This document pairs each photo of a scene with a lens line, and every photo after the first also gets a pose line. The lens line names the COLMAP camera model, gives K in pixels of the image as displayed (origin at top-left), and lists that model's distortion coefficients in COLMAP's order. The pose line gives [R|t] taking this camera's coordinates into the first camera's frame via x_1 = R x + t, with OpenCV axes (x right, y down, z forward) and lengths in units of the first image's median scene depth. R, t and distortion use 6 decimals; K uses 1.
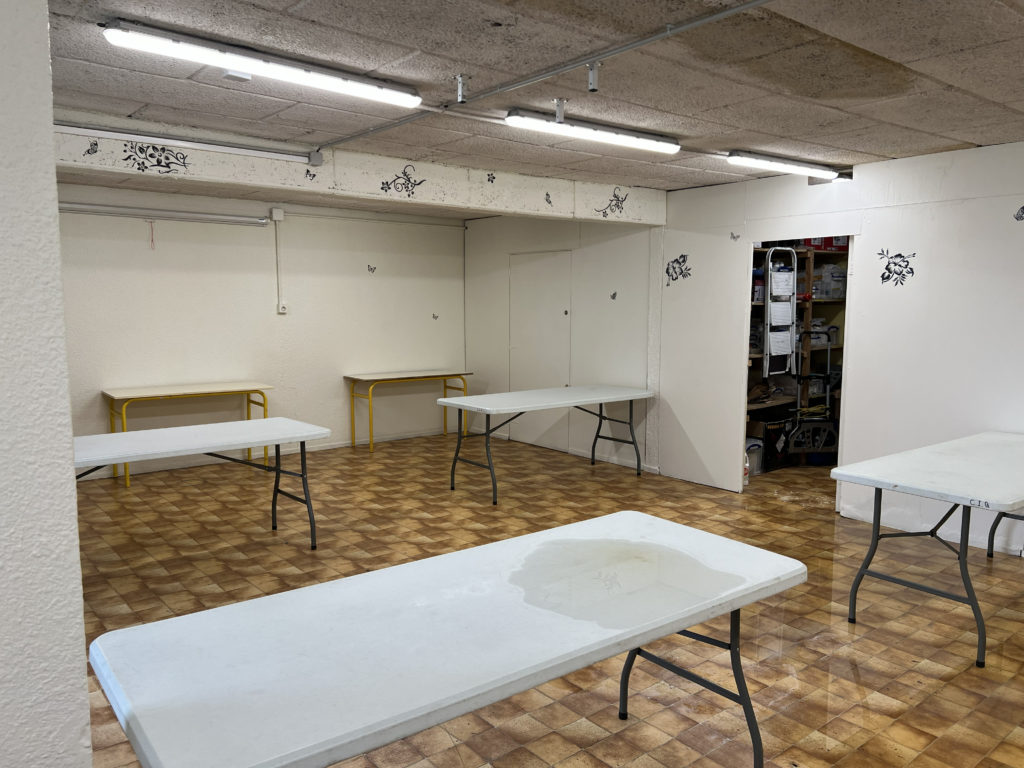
lens RADIAL K [[768.5, 0, 505.3], [0, 768.5, 386.1], [0, 0, 1]] dist [0.041811, -0.047385]
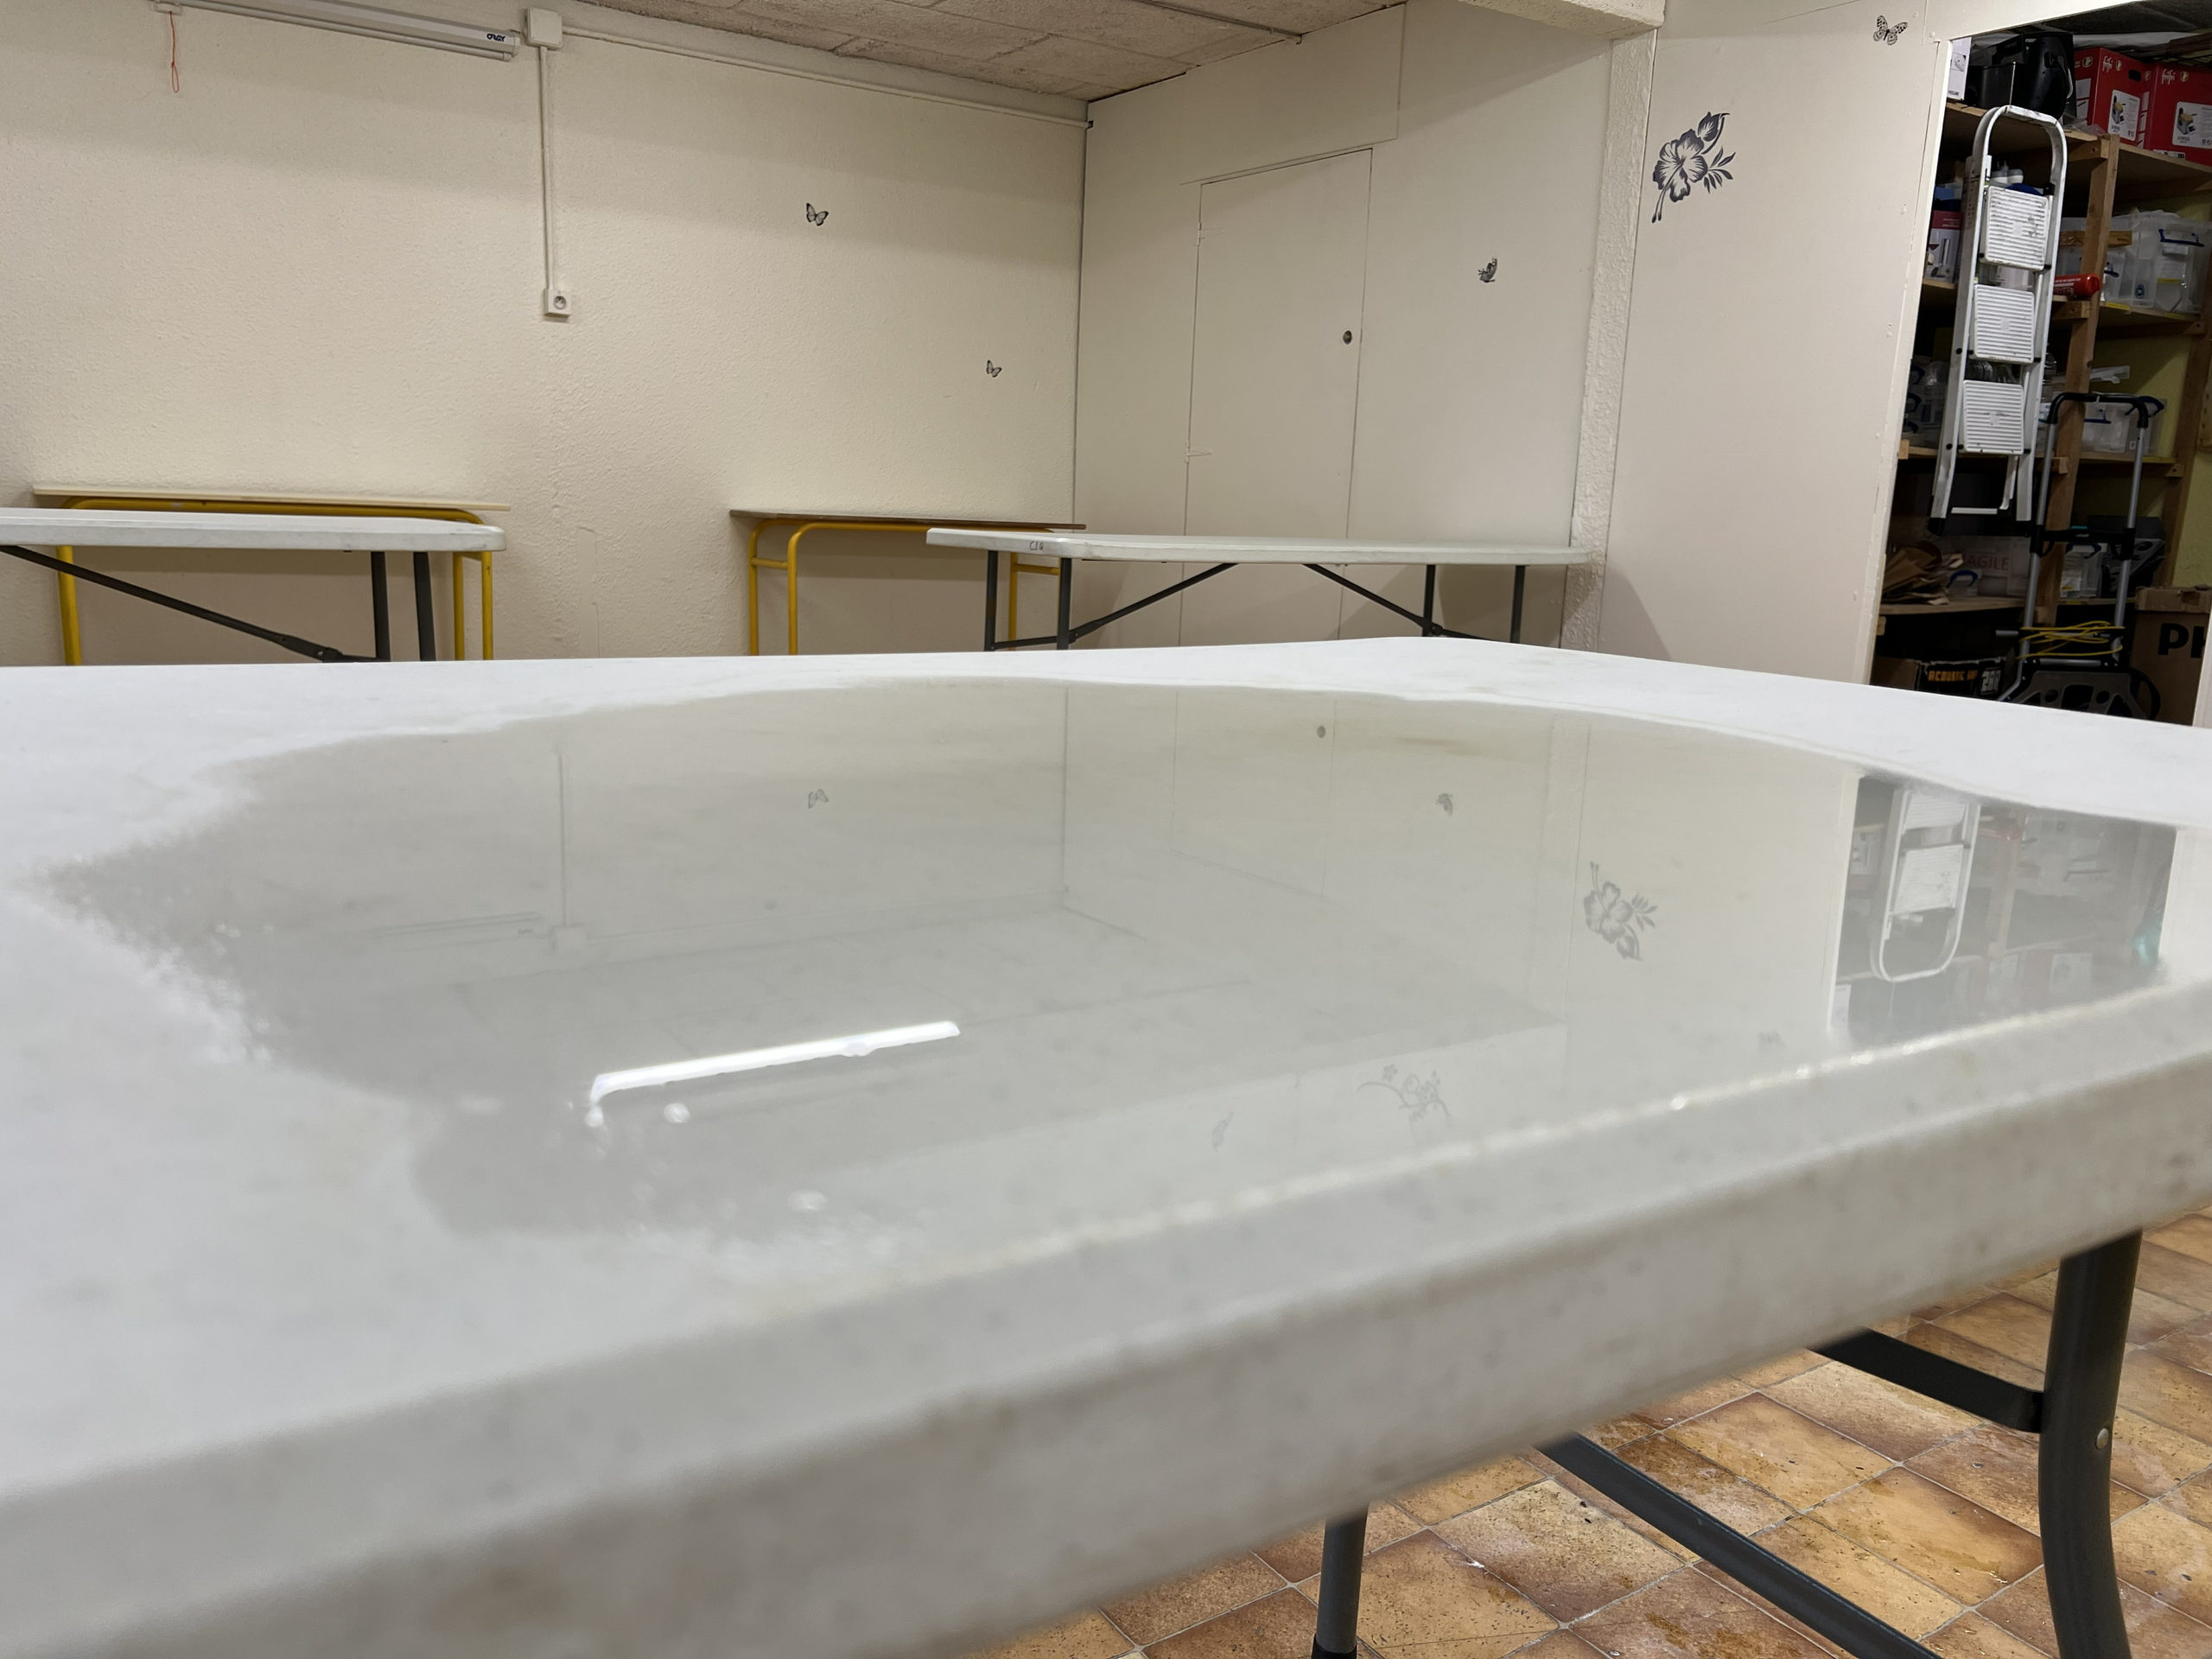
lens RADIAL K [[1660.0, 0, 1097.6], [0, 1660.0, 831.9], [0, 0, 1]] dist [0.041811, -0.047385]
pose [[0.994776, 0.052597, -0.087492, 0.052564], [-0.045191, 0.995392, 0.084576, 0.080356], [0.091537, -0.080181, 0.992568, 0.259892]]
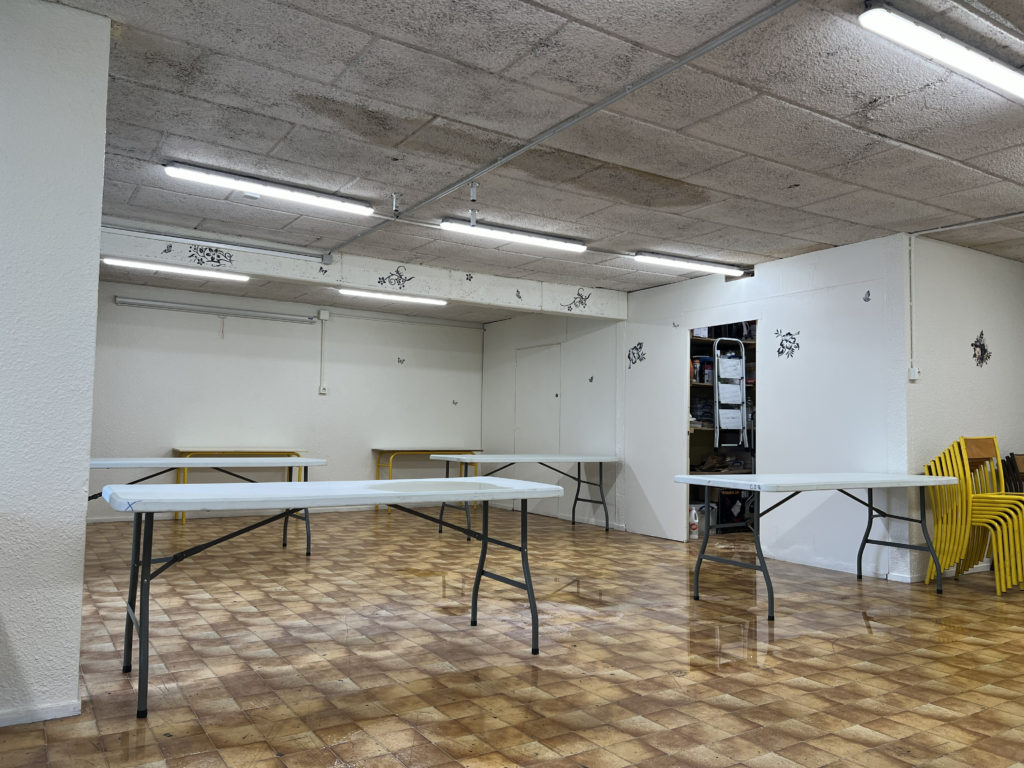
lens RADIAL K [[768.5, 0, 513.8], [0, 768.5, 378.9], [0, 0, 1]] dist [0.041811, -0.047385]
pose [[0.994103, 0.007506, -0.108180, 0.165222], [-0.026923, 0.983450, -0.179169, 0.106998], [0.105045, 0.181025, 0.977852, -0.188812]]
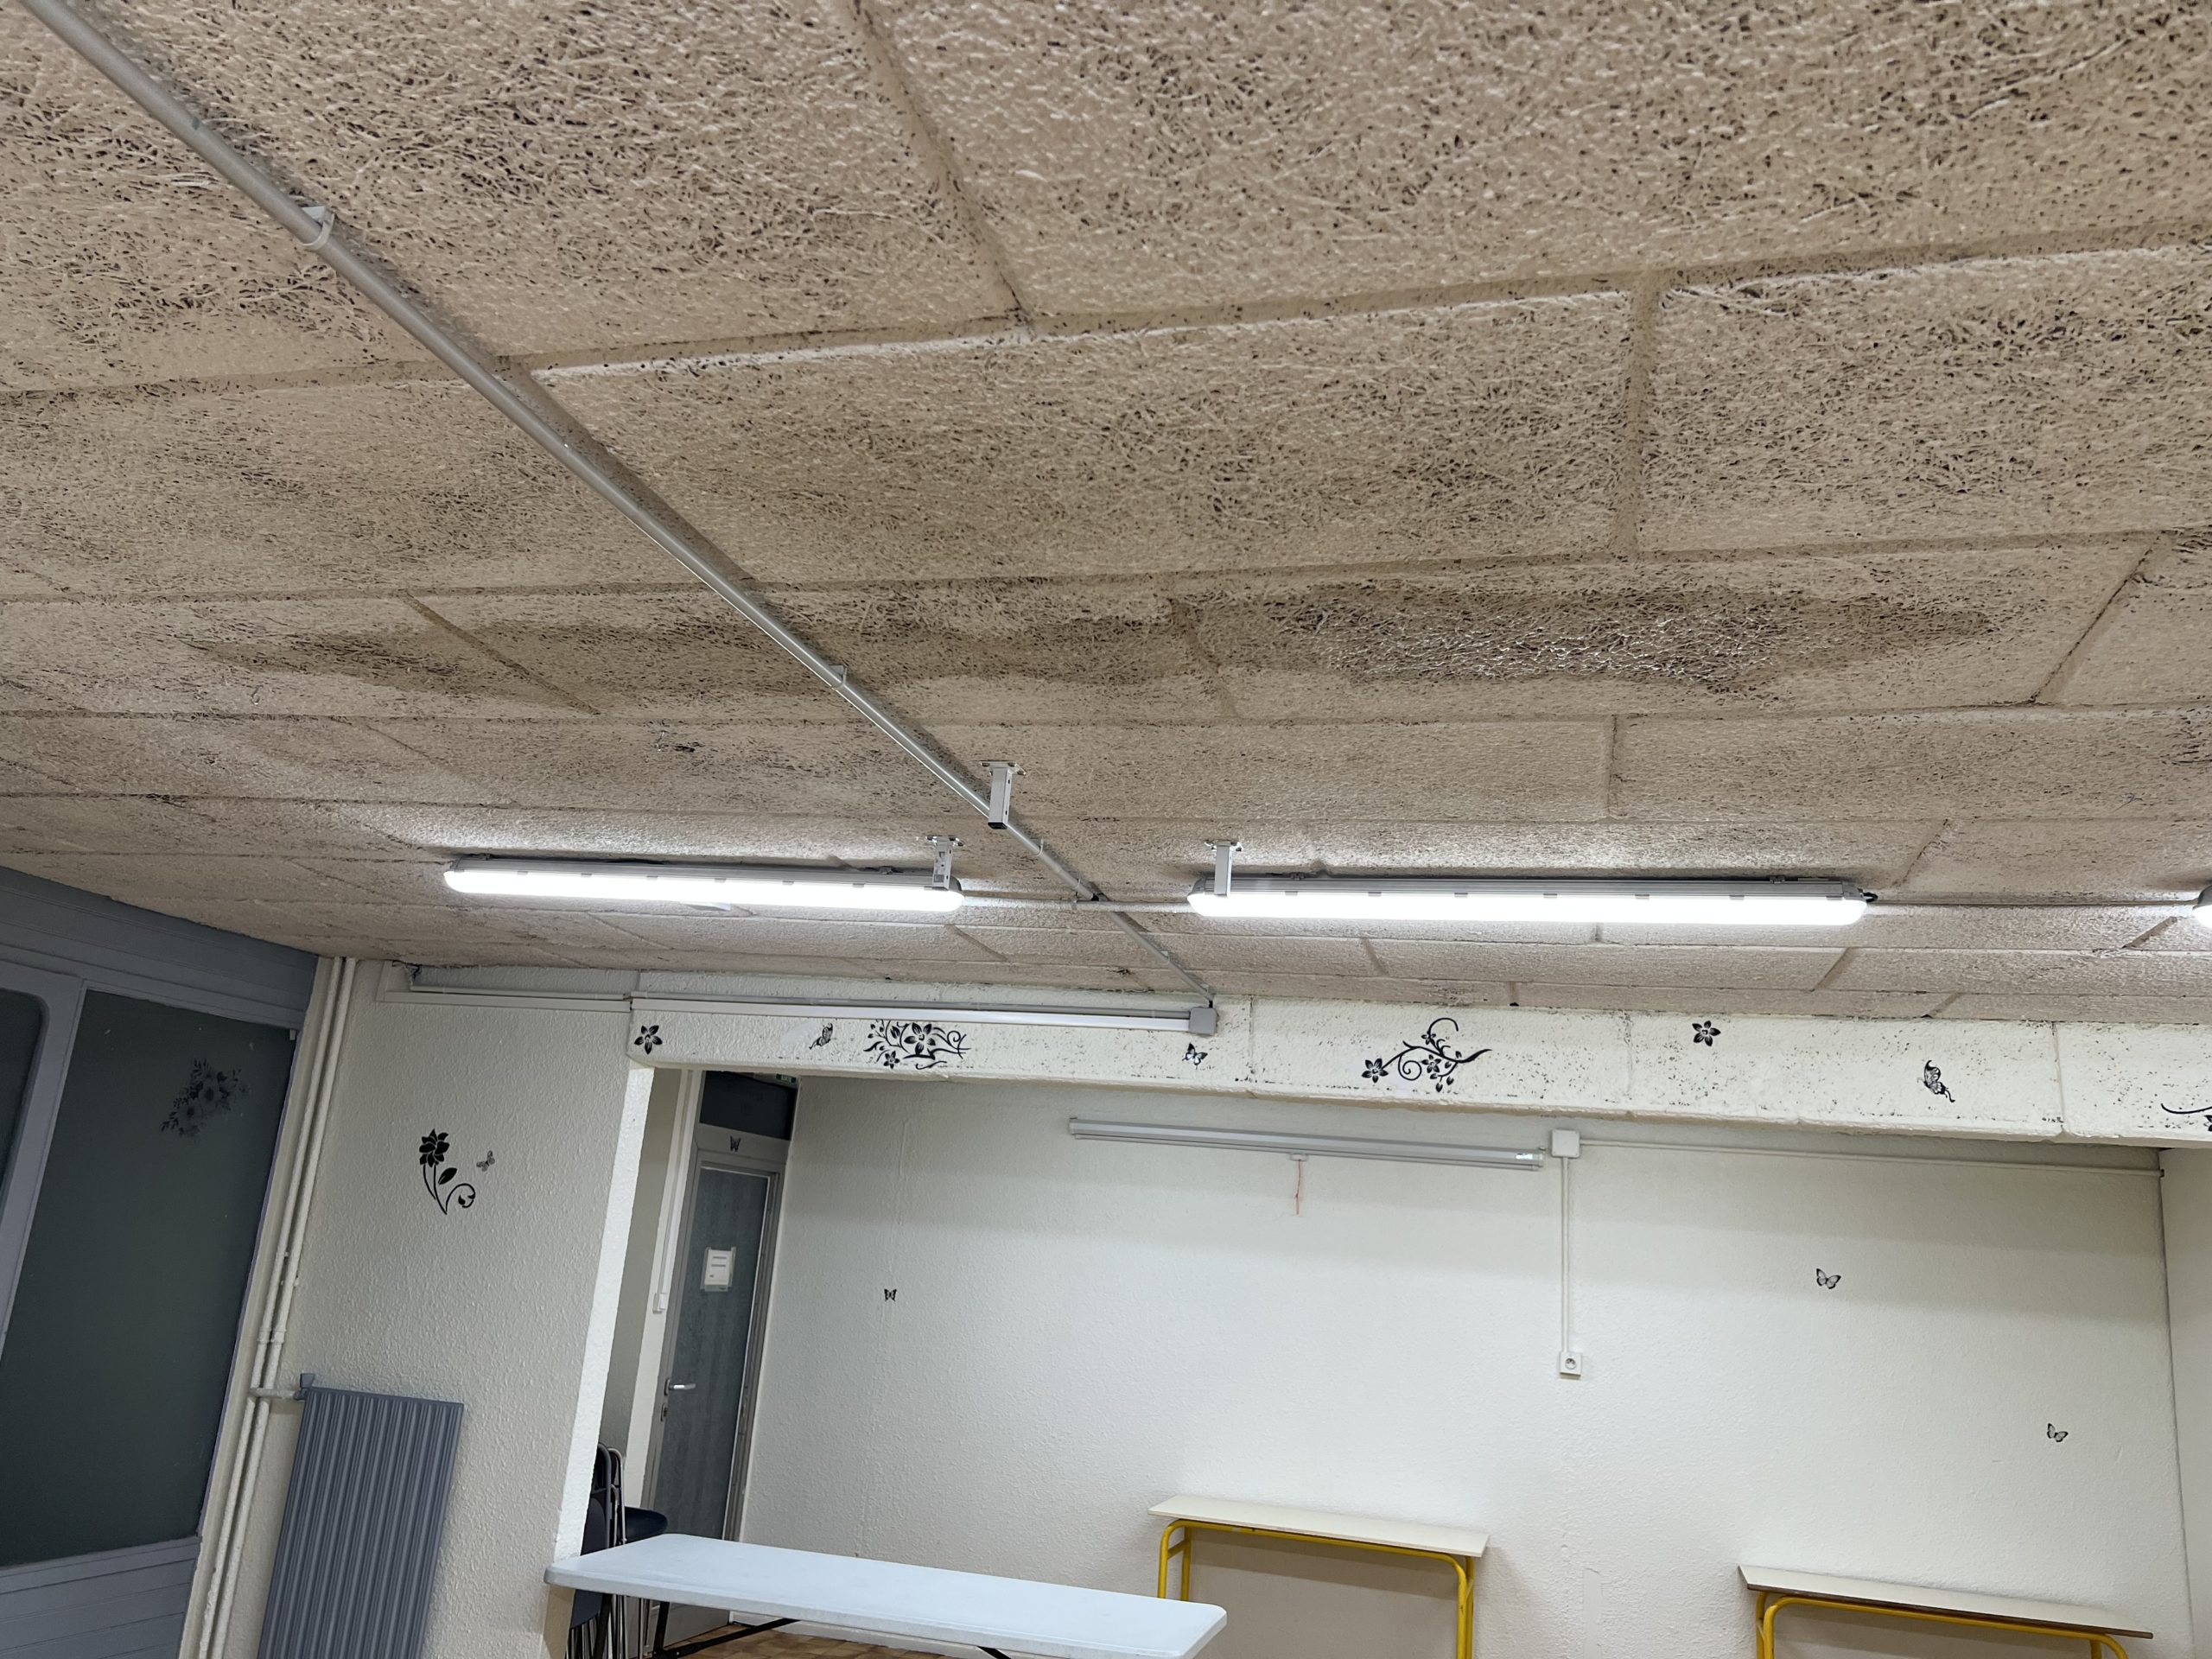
lens RADIAL K [[1660.0, 0, 1118.3], [0, 1660.0, 834.8], [0, 0, 1]] dist [0.041811, -0.047385]
pose [[0.583595, -0.163032, -0.795511, 0.399521], [-0.167153, 0.934543, -0.314150, -0.048393], [0.794655, 0.316308, 0.518144, 0.270580]]
